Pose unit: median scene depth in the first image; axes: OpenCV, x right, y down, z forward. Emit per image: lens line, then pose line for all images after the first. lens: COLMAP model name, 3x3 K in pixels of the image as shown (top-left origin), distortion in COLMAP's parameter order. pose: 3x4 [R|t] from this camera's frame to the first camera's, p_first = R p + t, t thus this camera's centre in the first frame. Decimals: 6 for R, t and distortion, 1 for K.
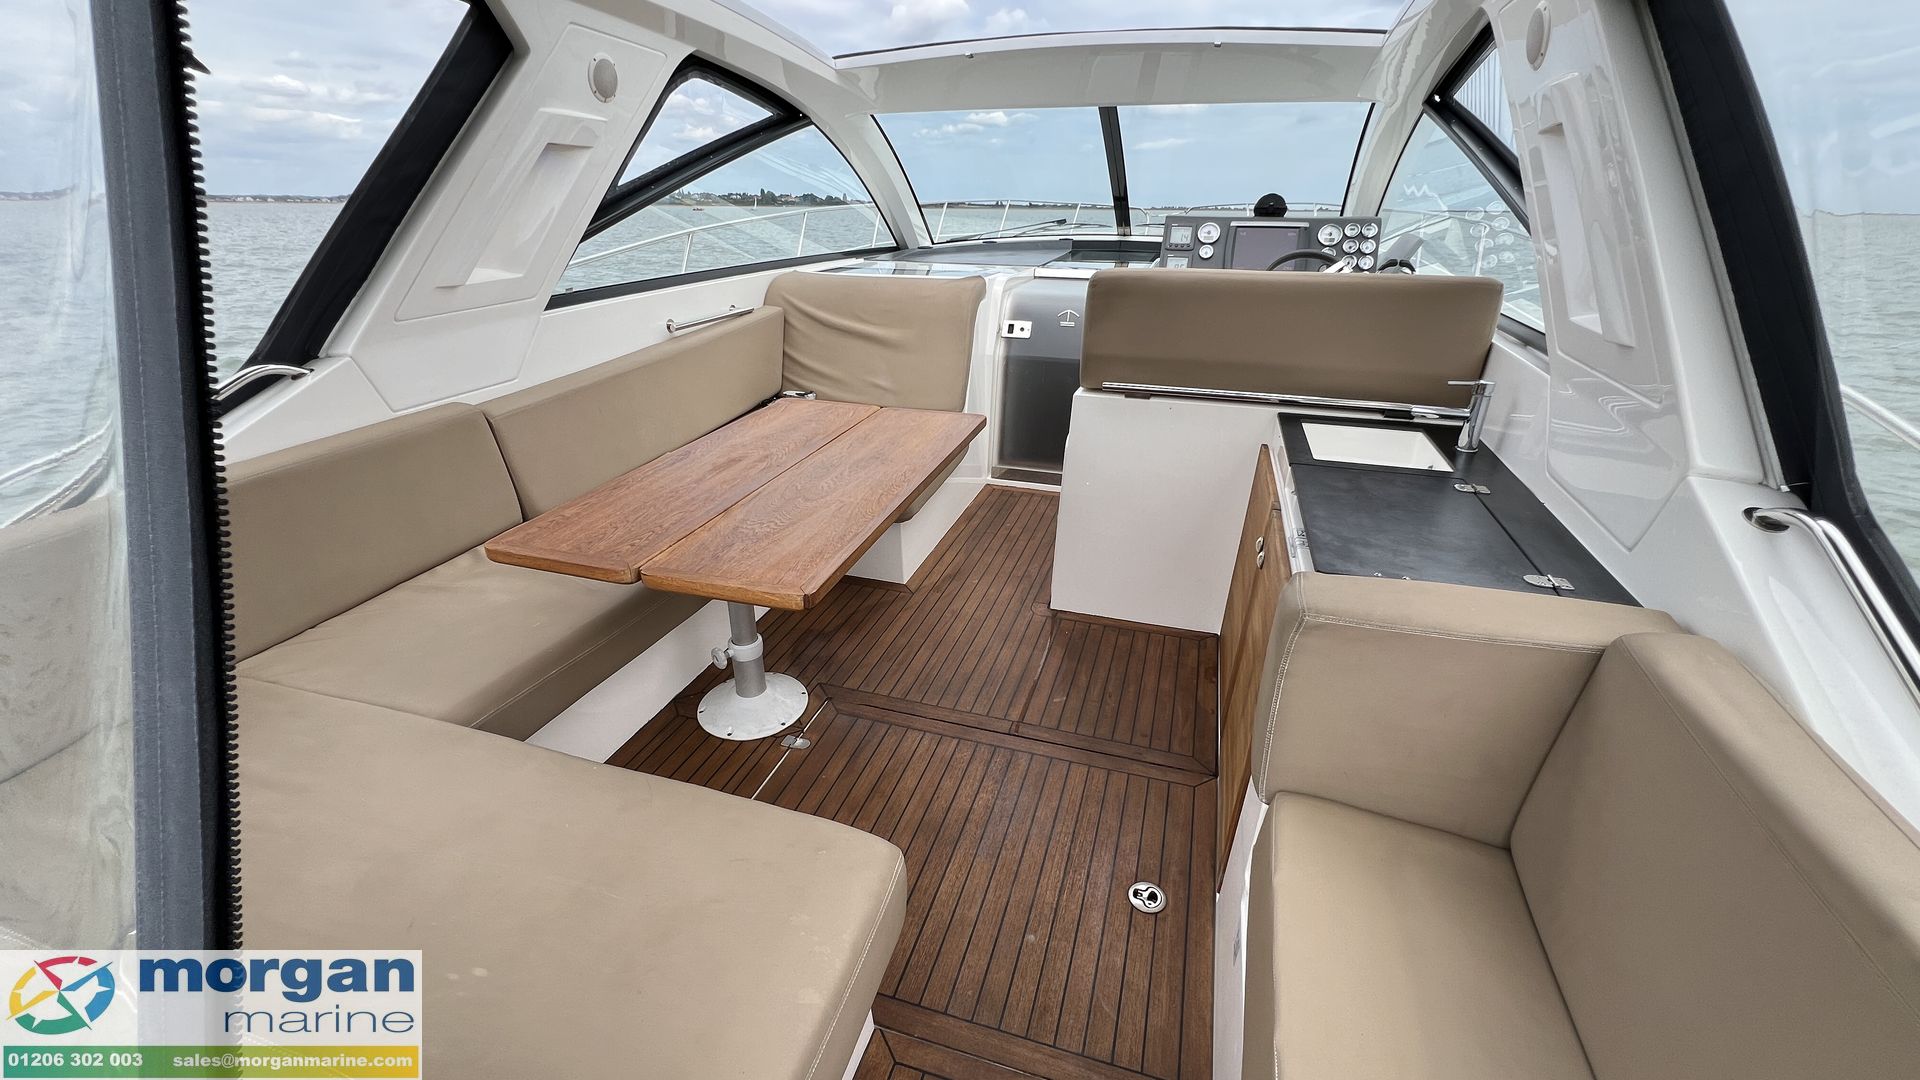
lens RADIAL K [[765.6, 0, 960.0], [0, 765.6, 540.0], [0, 0, 1]] dist [-0.002778, -0.000265]
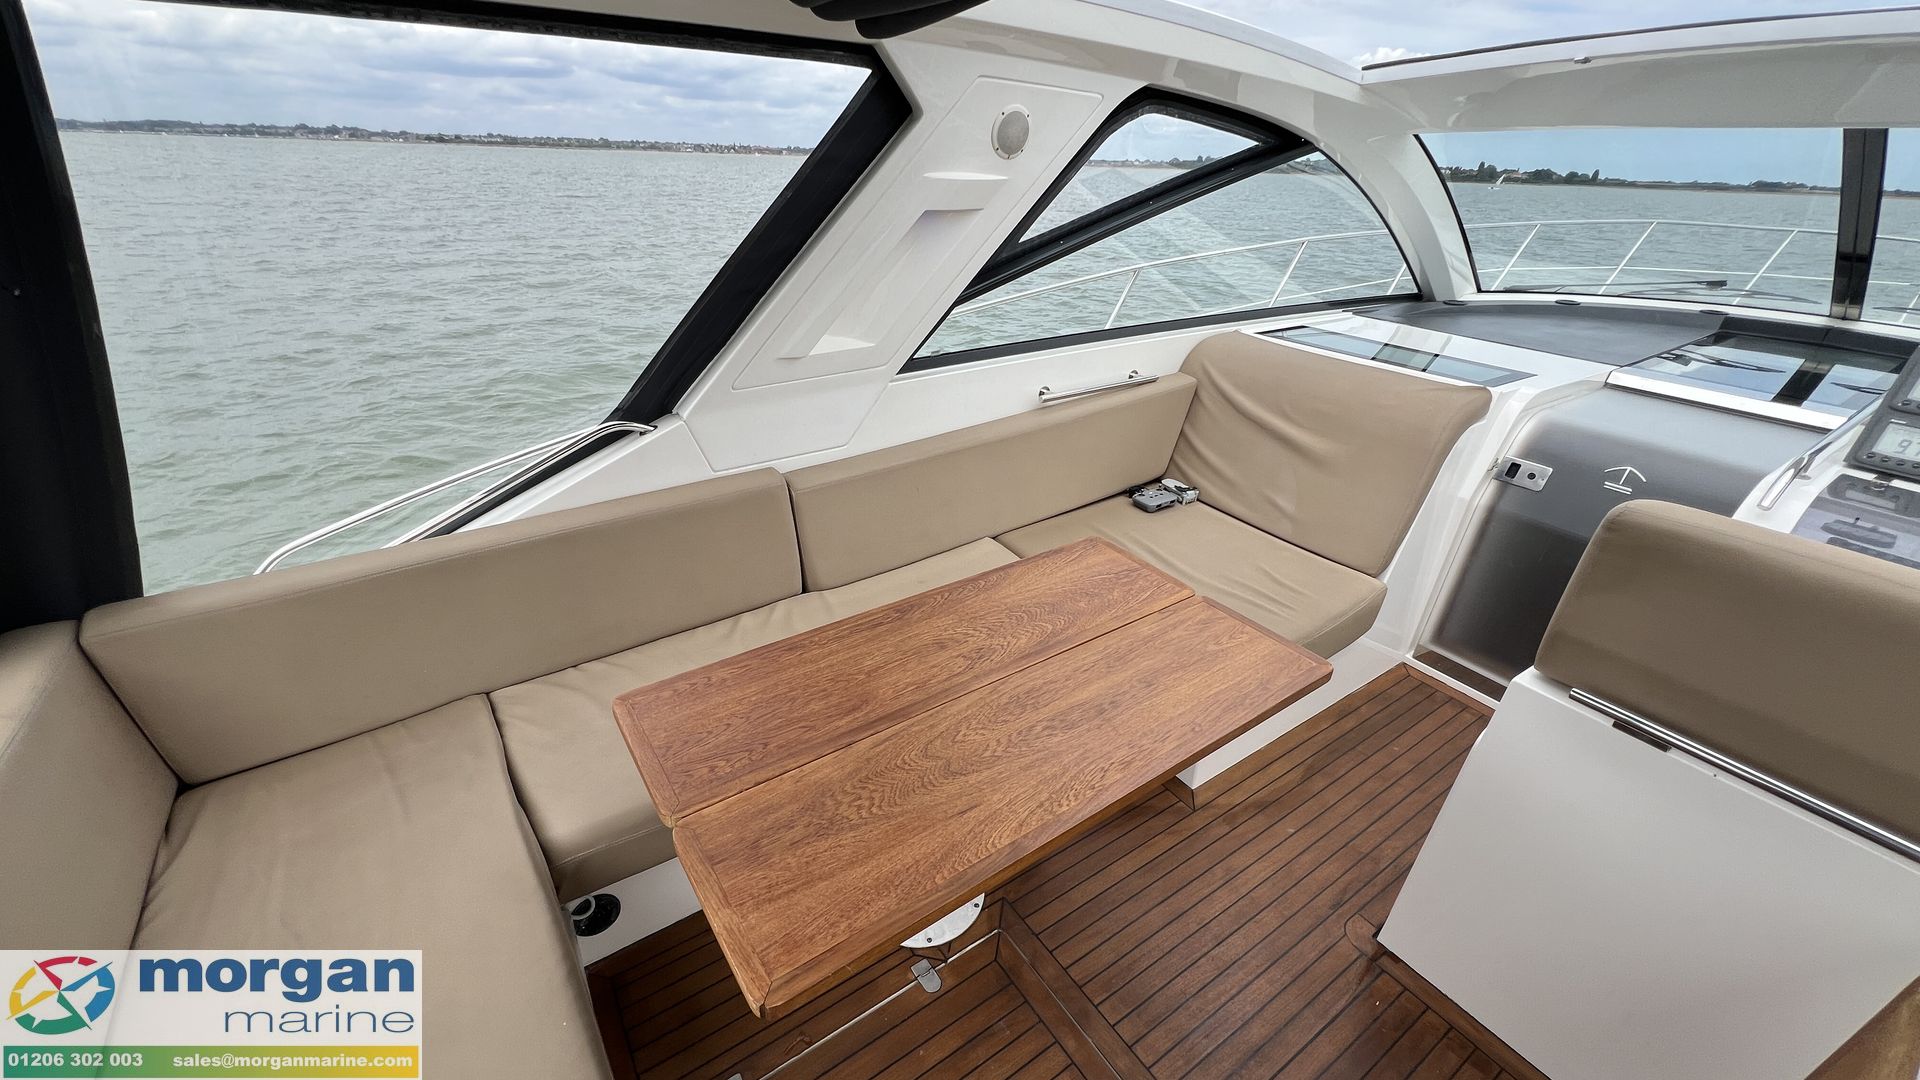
lens RADIAL K [[765.6, 0, 960.0], [0, 765.6, 540.0], [0, 0, 1]] dist [-0.002778, -0.000265]
pose [[0.784486, 0.298147, -0.543774, 0.075317], [-0.276106, 0.953065, 0.124228, -0.182617], [0.555290, 0.052684, 0.829986, 0.191544]]
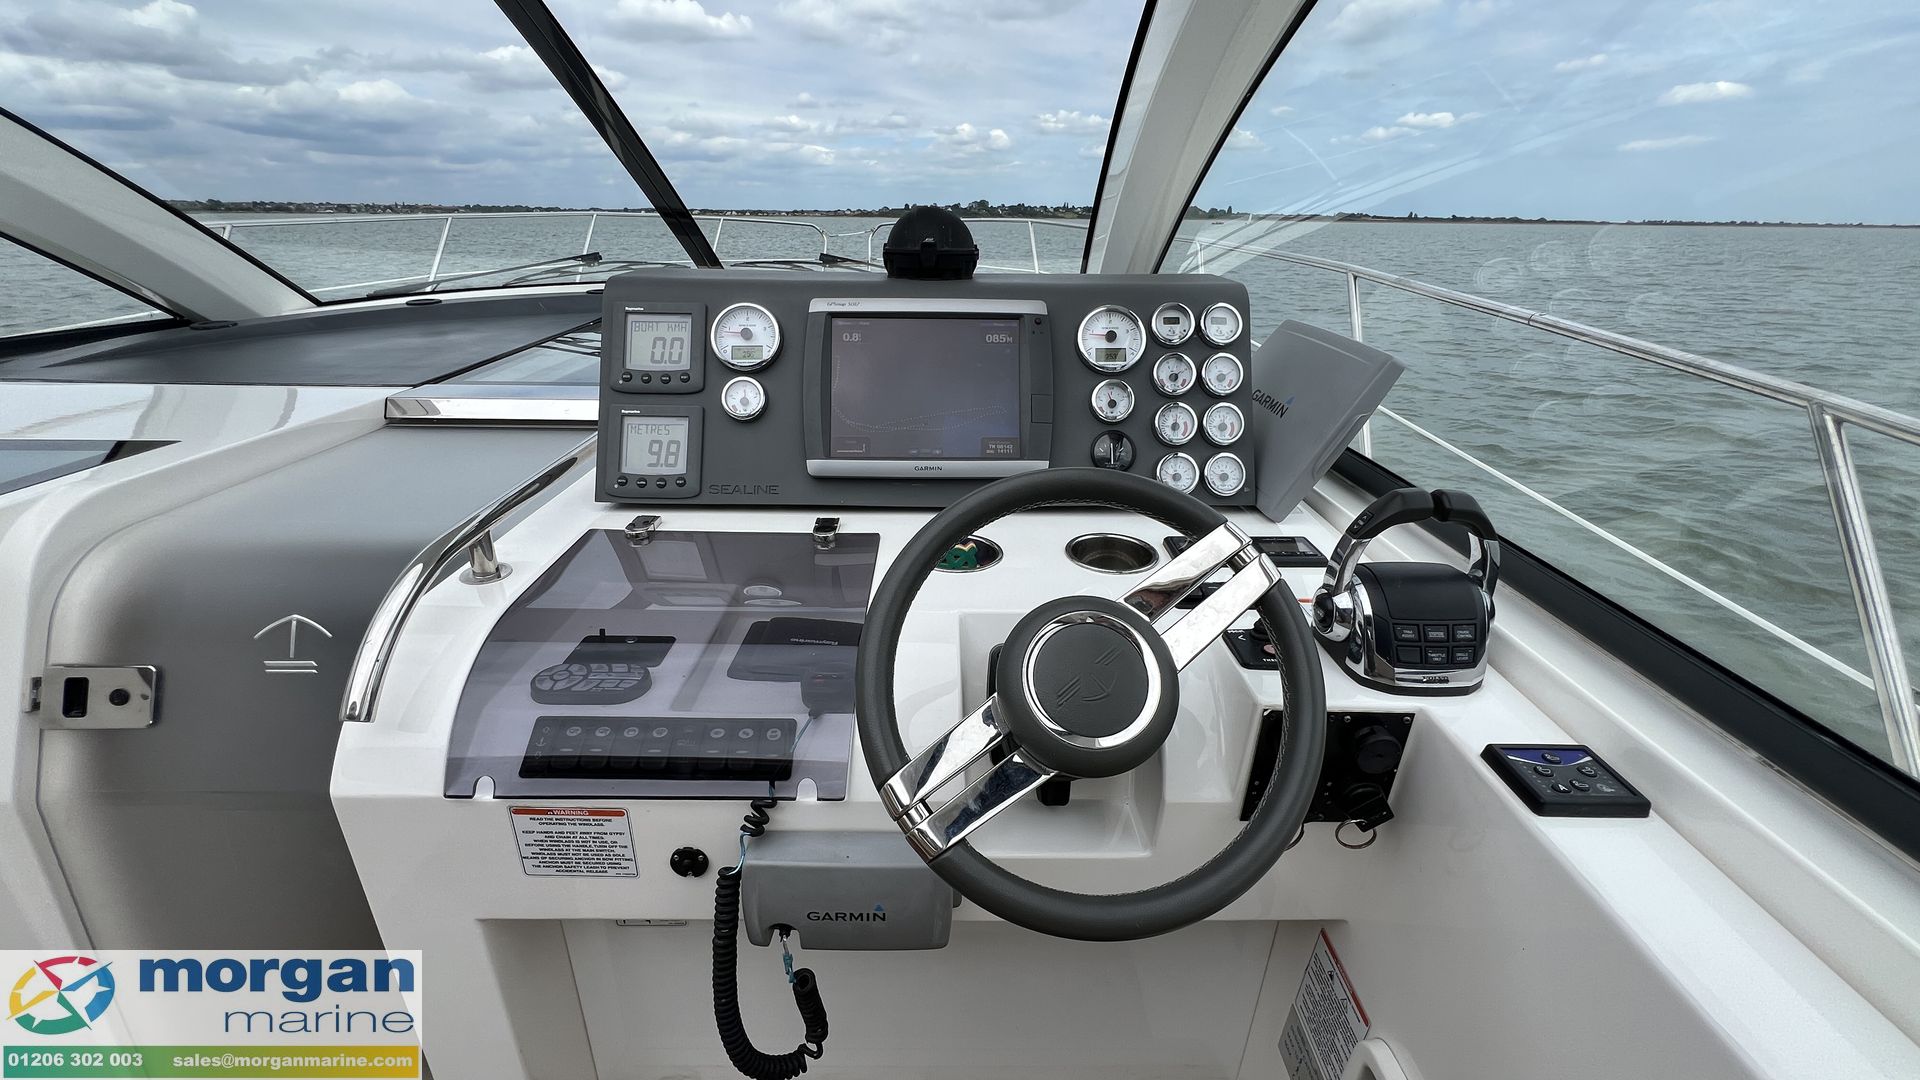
lens RADIAL K [[767.7, 0, 963.7], [0, 767.7, 547.5], [0, 0, 1]] dist [-0.002402, -0.000374]
pose [[0.949091, -0.117554, 0.292244, 0.319539], [0.119147, 0.992799, 0.012407, -0.322155], [-0.291598, 0.023045, 0.956263, 0.709854]]
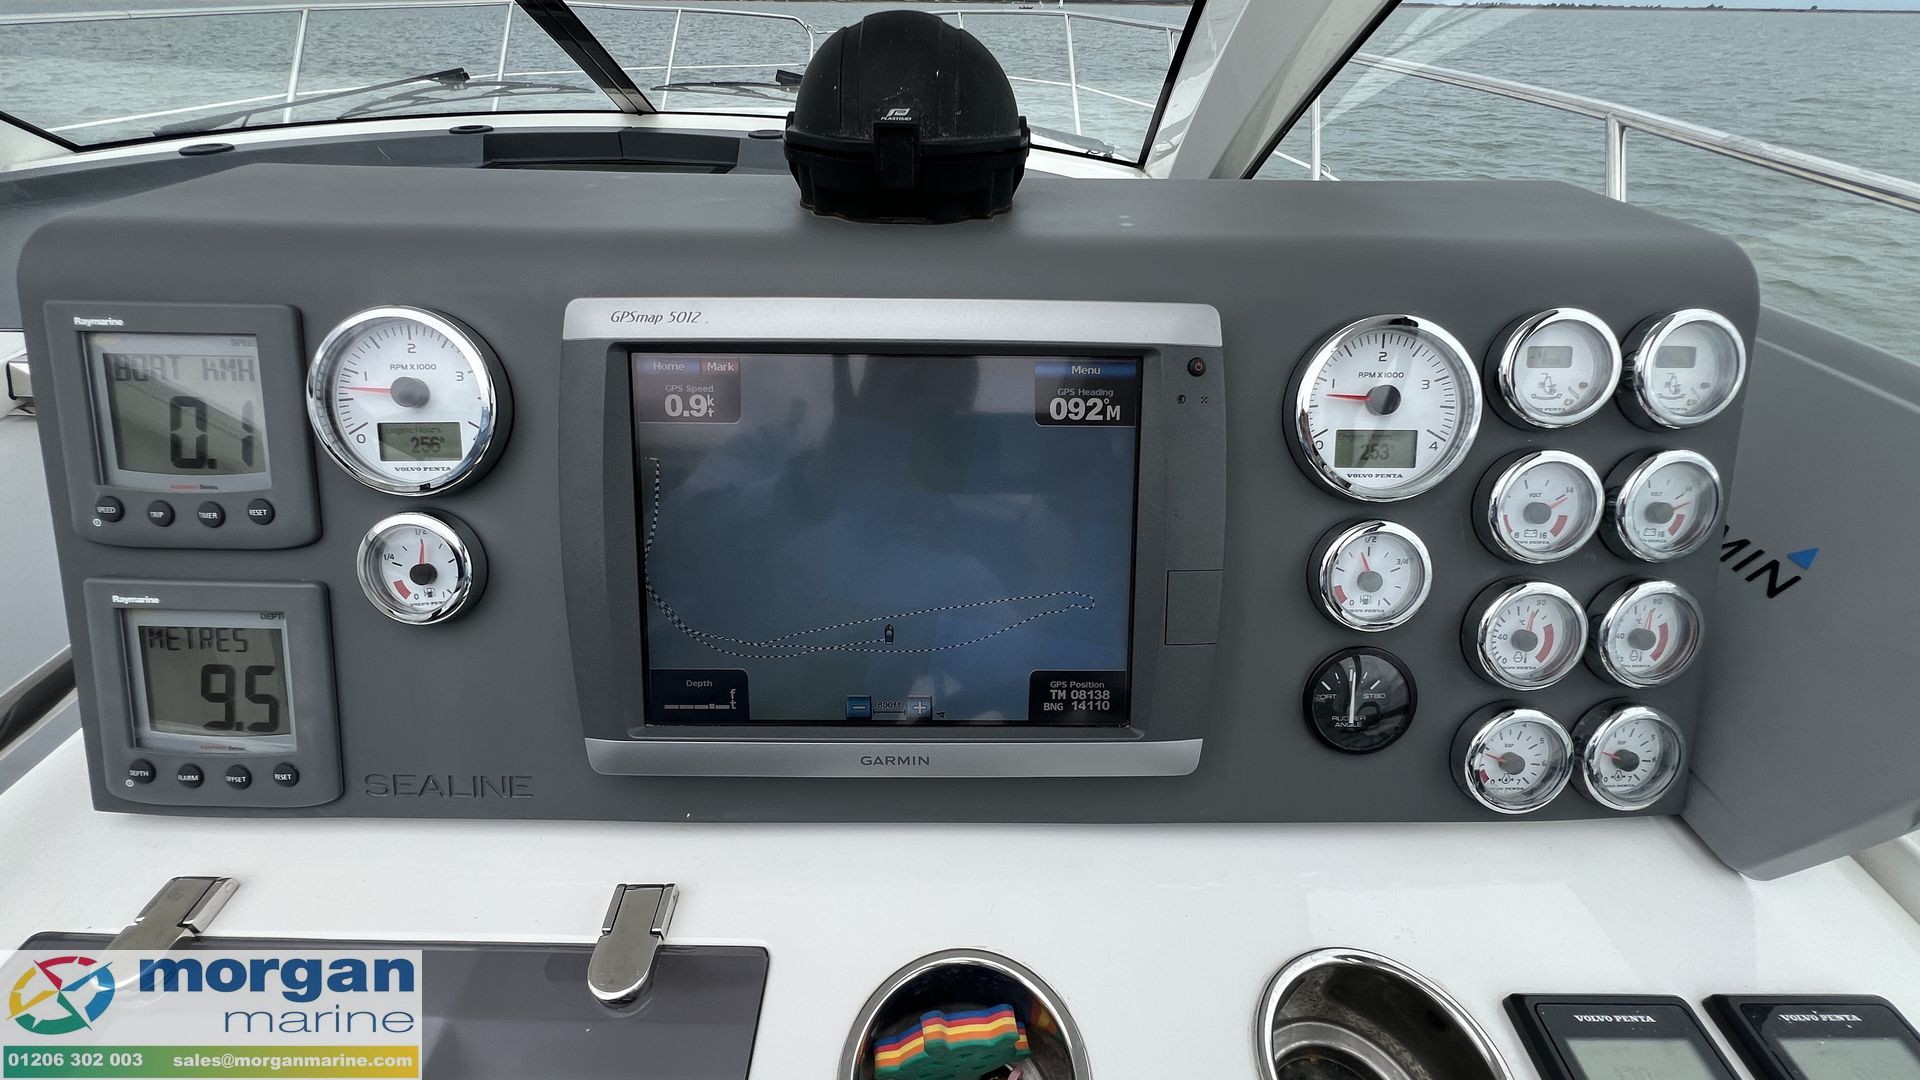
lens RADIAL K [[779.6, 0, 968.8], [0, 779.6, 546.9], [0, 0, 1]] dist [-0.002279, -0.000213]
pose [[0.953909, -0.164440, 0.251032, 0.385350], [0.112122, 0.971219, 0.210146, -0.408646], [-0.278363, -0.172314, 0.944892, 0.894671]]
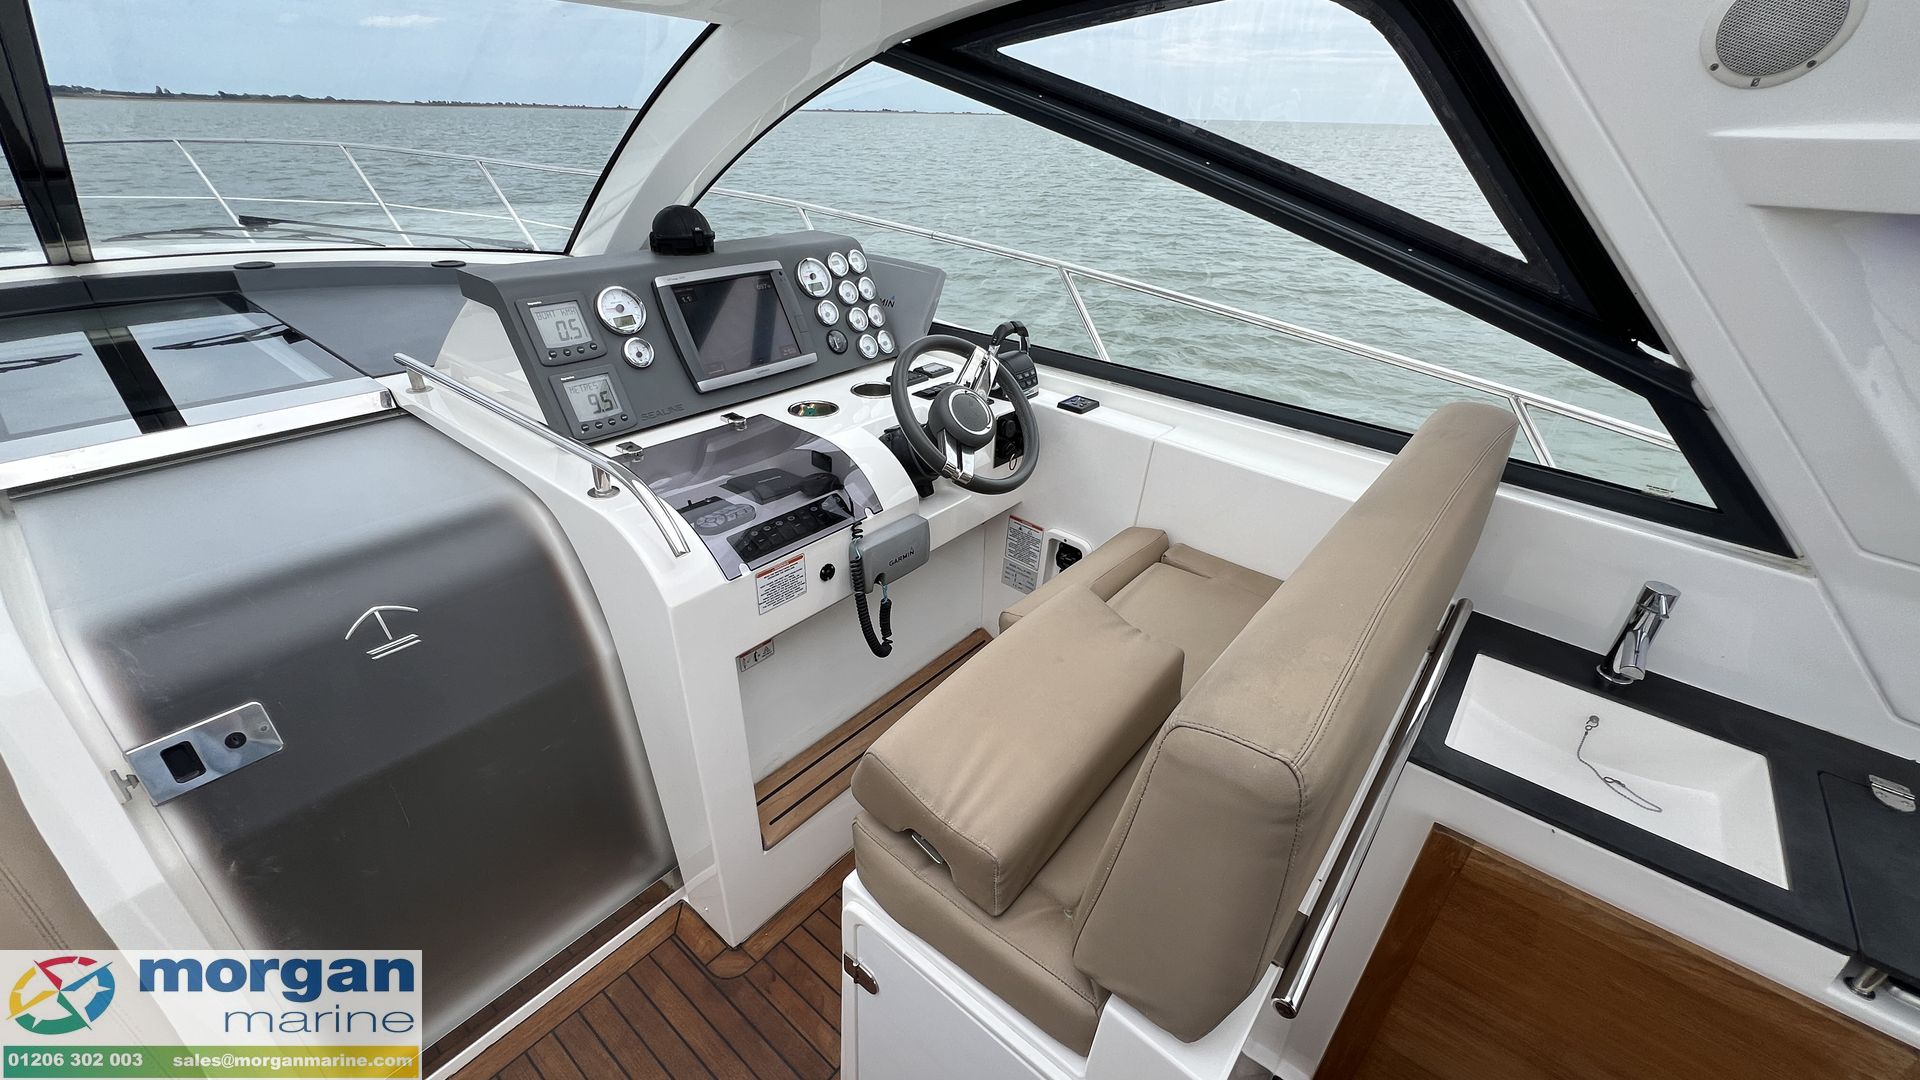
lens RADIAL K [[767.7, 0, 963.7], [0, 767.7, 547.5], [0, 0, 1]] dist [-0.002402, -0.000374]
pose [[0.375166, -0.449632, 0.810606, -0.020606], [0.353538, 0.877785, 0.323270, -0.366429], [-0.856891, 0.165300, 0.488277, 0.660549]]
